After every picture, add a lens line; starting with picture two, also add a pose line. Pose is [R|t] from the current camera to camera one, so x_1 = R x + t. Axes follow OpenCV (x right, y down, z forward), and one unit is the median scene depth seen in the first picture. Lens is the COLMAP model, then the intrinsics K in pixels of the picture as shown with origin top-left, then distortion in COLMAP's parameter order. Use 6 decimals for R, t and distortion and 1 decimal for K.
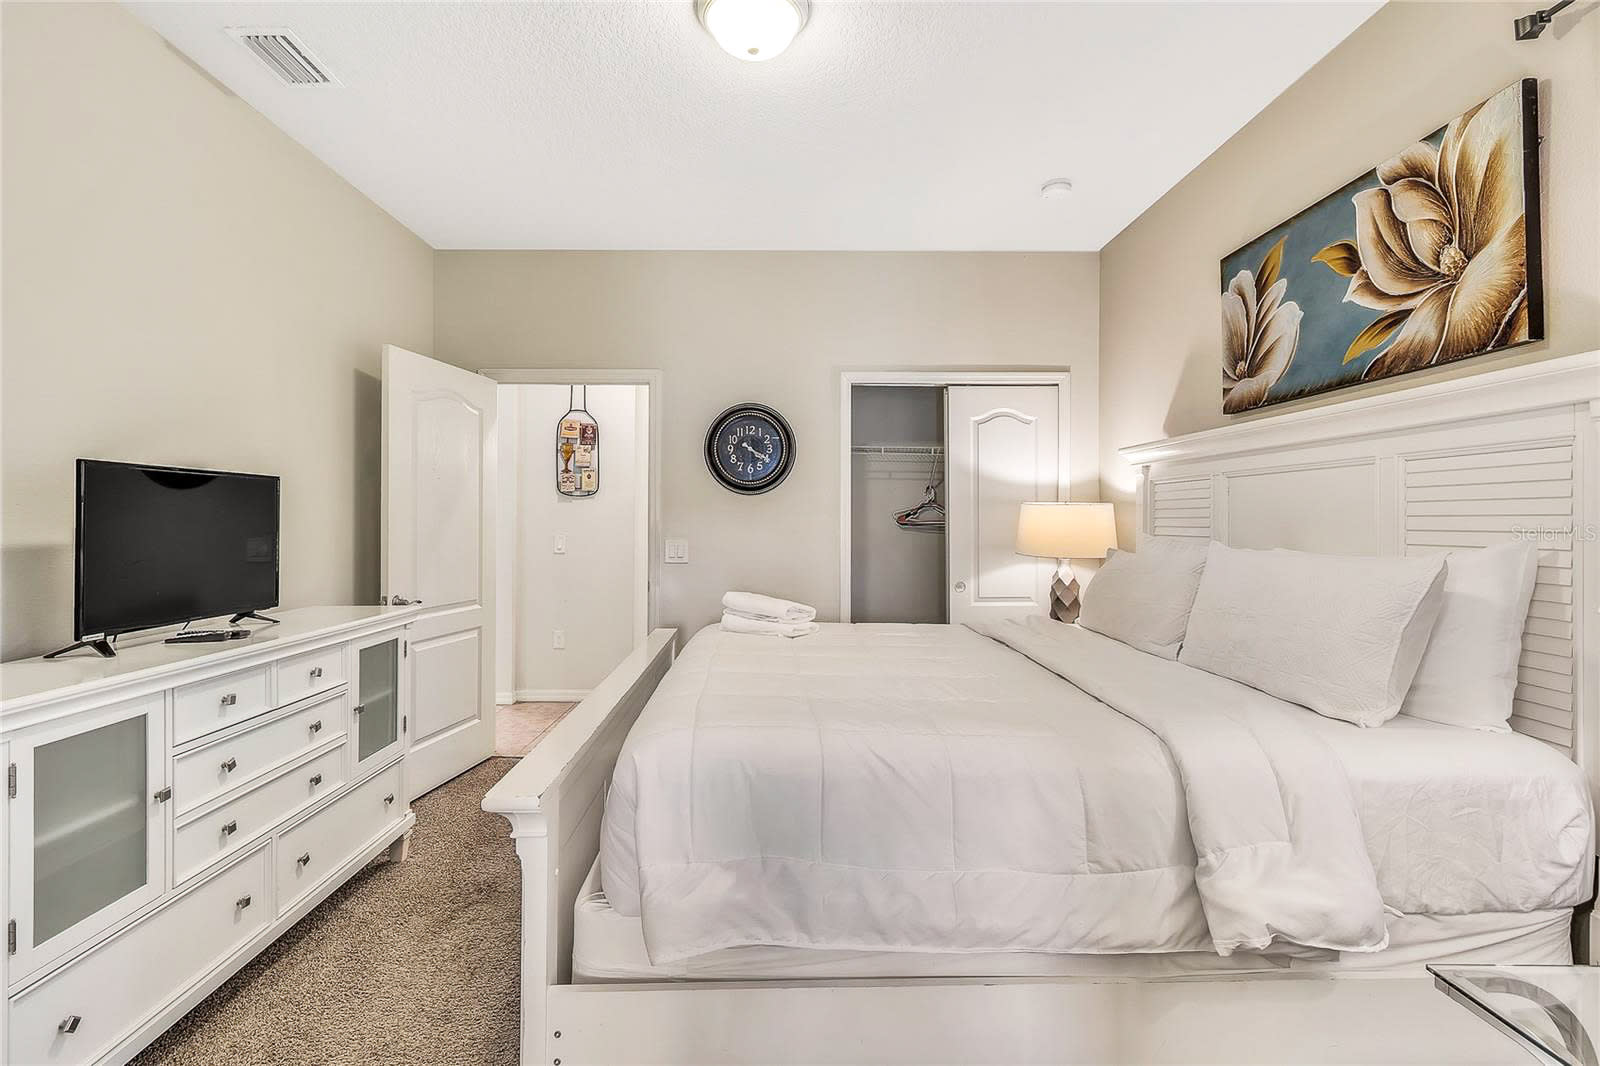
lens RADIAL K [[772.4, 0, 797.8], [0, 772.4, 524.8], [0, 0, 1]] dist [0.022387, 0.000158]
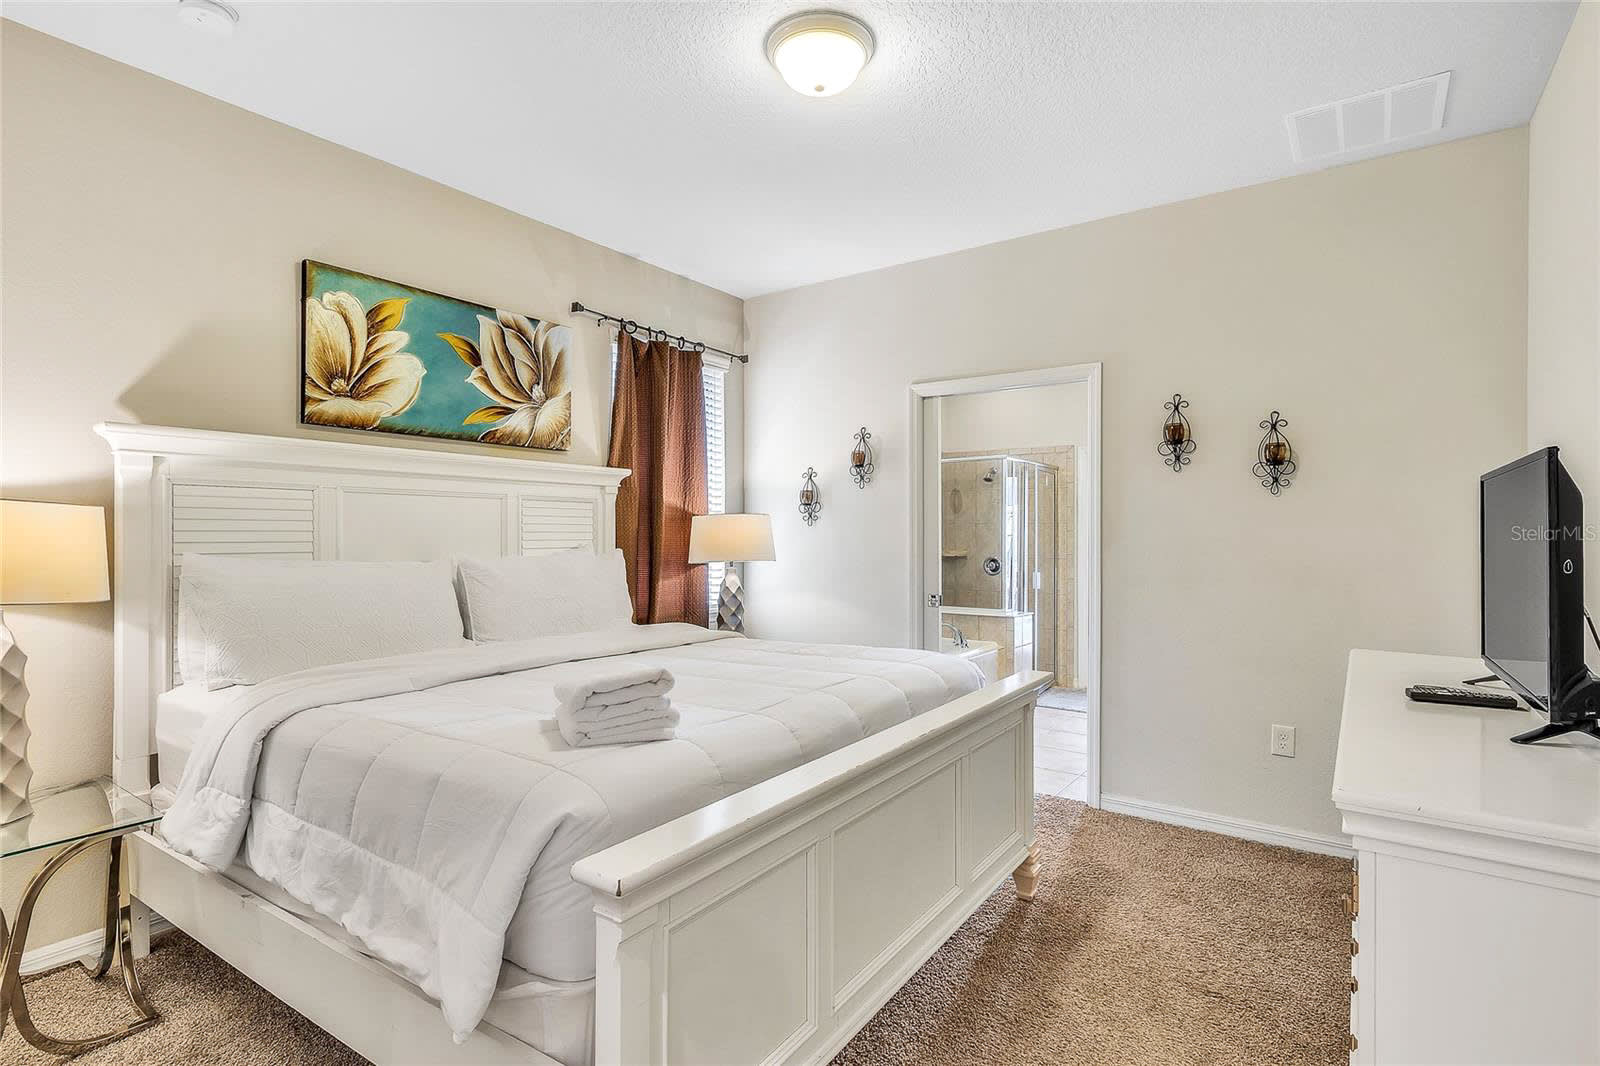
lens RADIAL K [[812.8, 0, 800.6], [0, 812.8, 530.6], [0, 0, 1]] dist [0.000149, 0.000024]
pose [[-0.803514, -0.000457, 0.595285, -0.685974], [-0.001313, 0.999999, -0.001005, -0.013354], [-0.595284, -0.001589, -0.803514, 1.862130]]
